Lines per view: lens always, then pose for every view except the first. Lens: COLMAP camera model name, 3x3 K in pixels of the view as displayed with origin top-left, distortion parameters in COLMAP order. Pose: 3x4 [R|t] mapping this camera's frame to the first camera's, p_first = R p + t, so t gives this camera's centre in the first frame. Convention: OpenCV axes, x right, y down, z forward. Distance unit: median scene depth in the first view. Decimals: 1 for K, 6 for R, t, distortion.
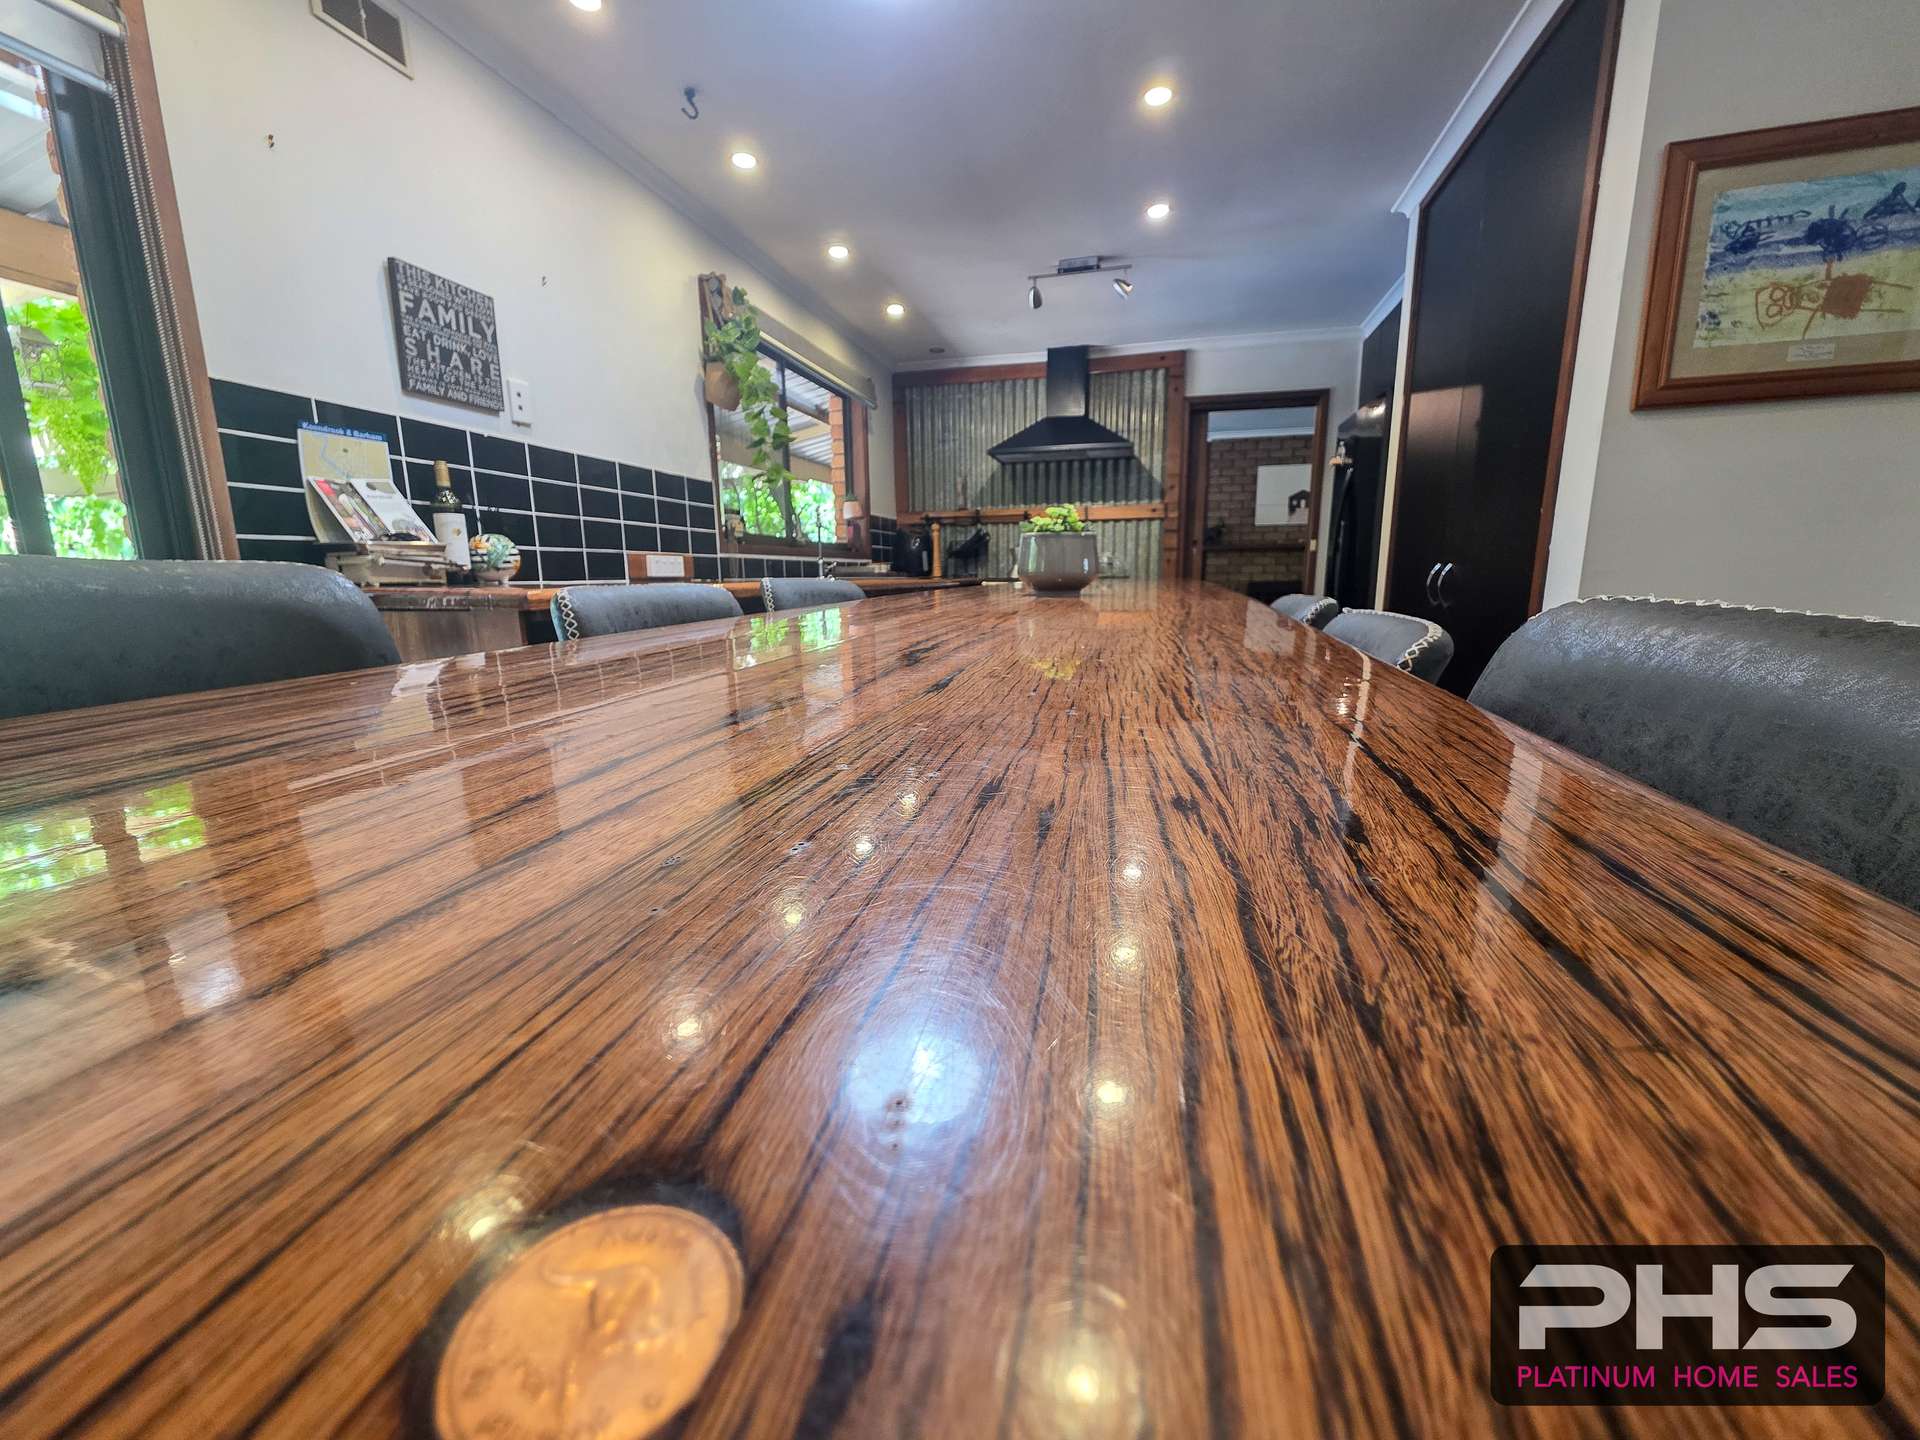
lens RADIAL K [[760.2, 0, 962.0], [0, 760.2, 721.0], [0, 0, 1]] dist [0.004315, -0.000782]
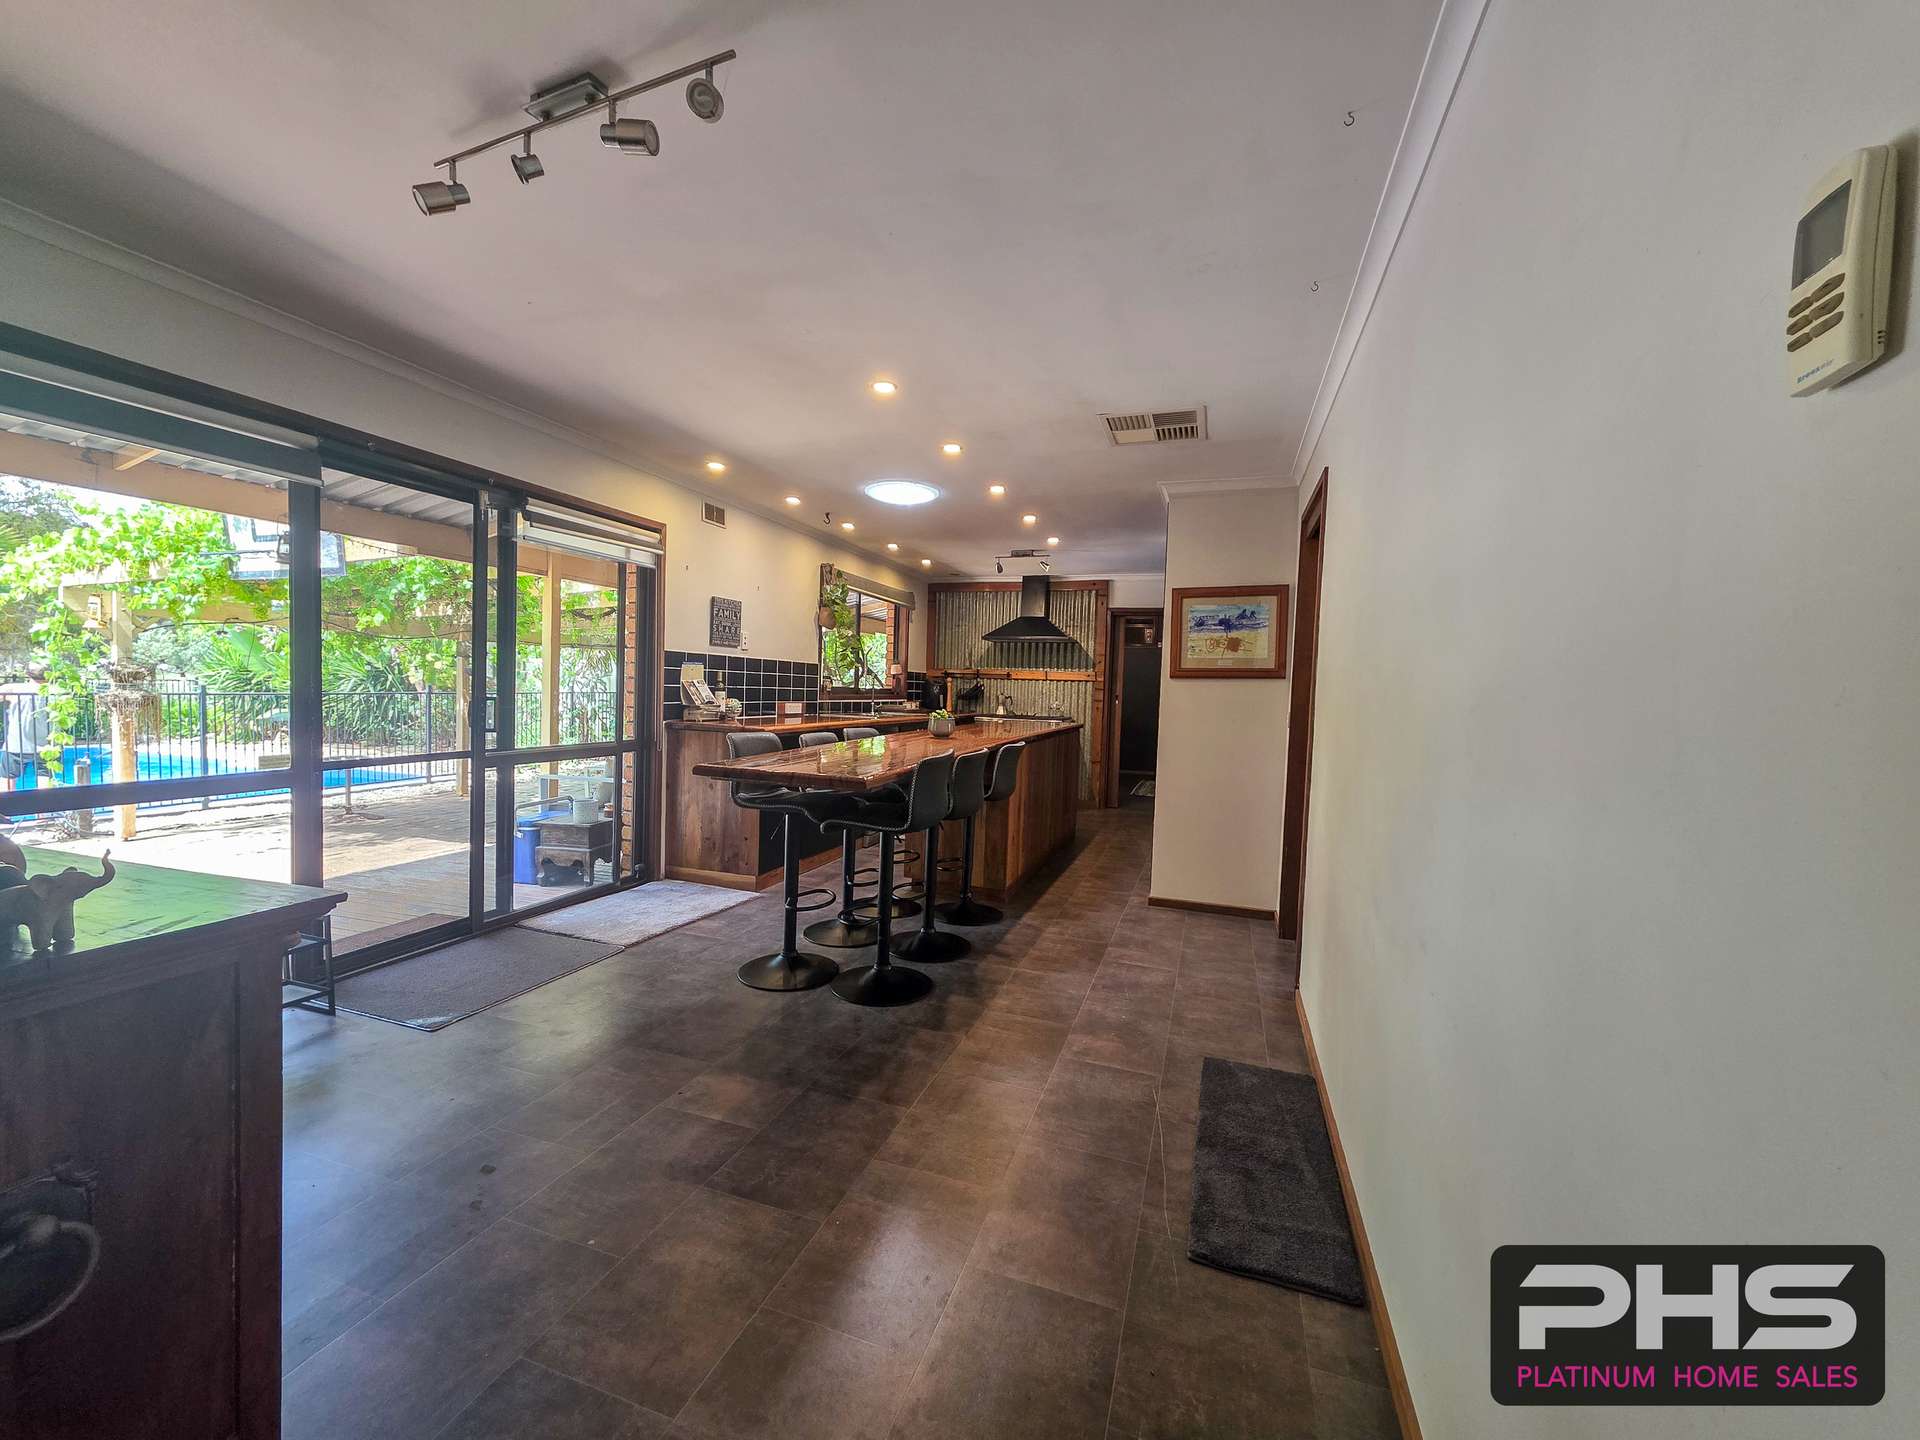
lens RADIAL K [[760.2, 0, 956.4], [0, 760.2, 727.3], [0, 0, 1]] dist [0.004315, -0.000782]
pose [[0.995095, 0.045784, -0.087690, 0.200596], [-0.057497, 0.989027, -0.136087, 0.087423], [0.080498, 0.140462, 0.986808, -0.872359]]
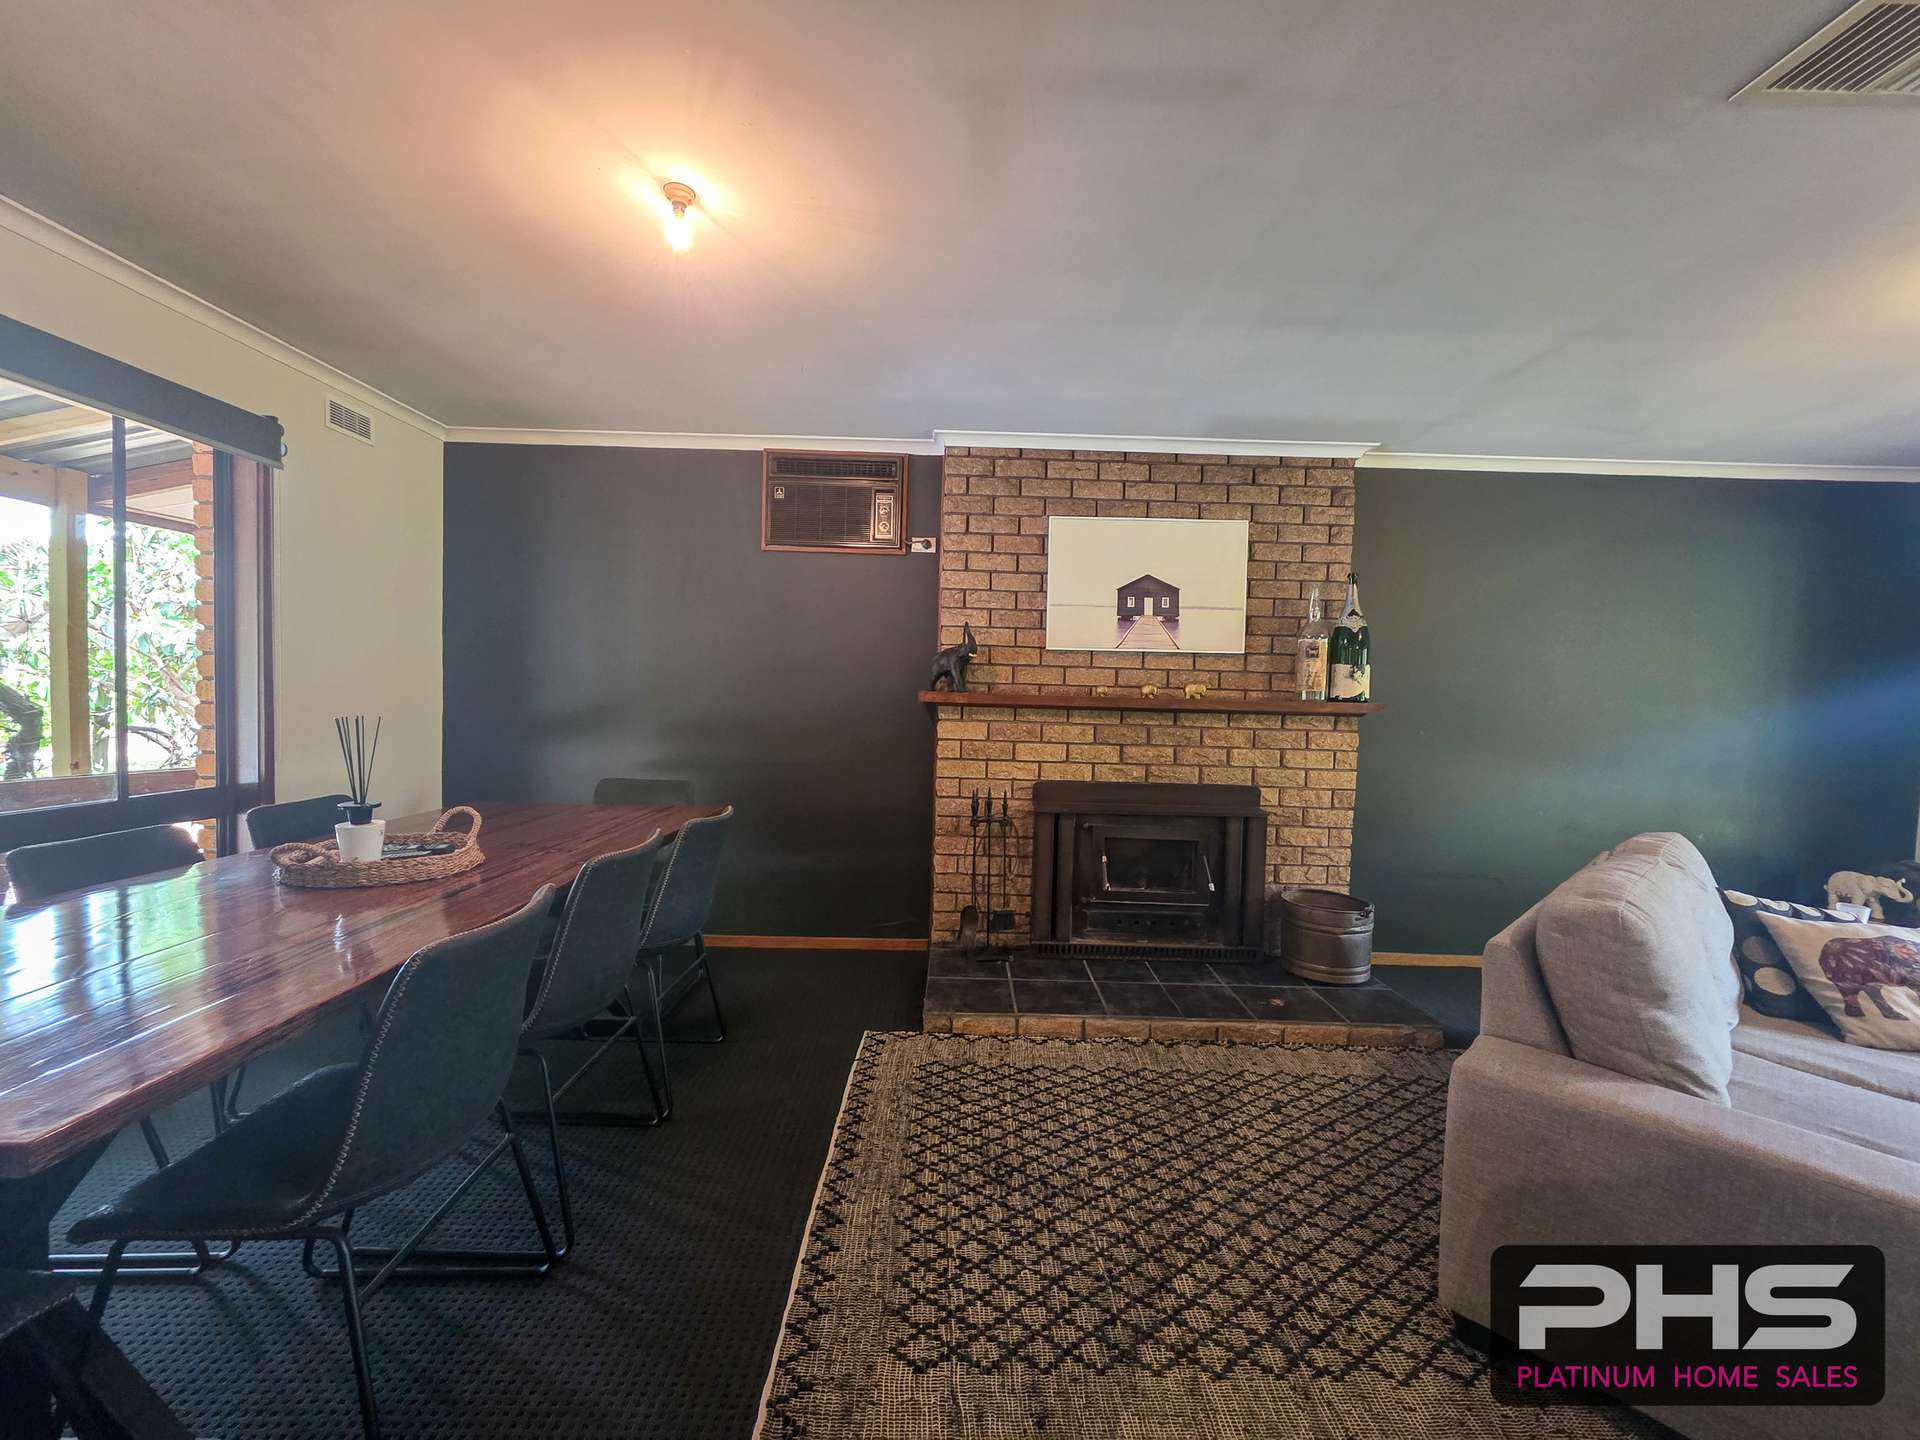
lens RADIAL K [[774.1, 0, 962.4], [0, 774.1, 713.3], [0, 0, 1]] dist [0.000066, 0.000000]
pose [[0.966478, 0.023885, 0.255634, 0.585536], [0.010517, 0.991145, -0.132370, -0.418633], [-0.256532, 0.130621, 0.957669, 1.529723]]
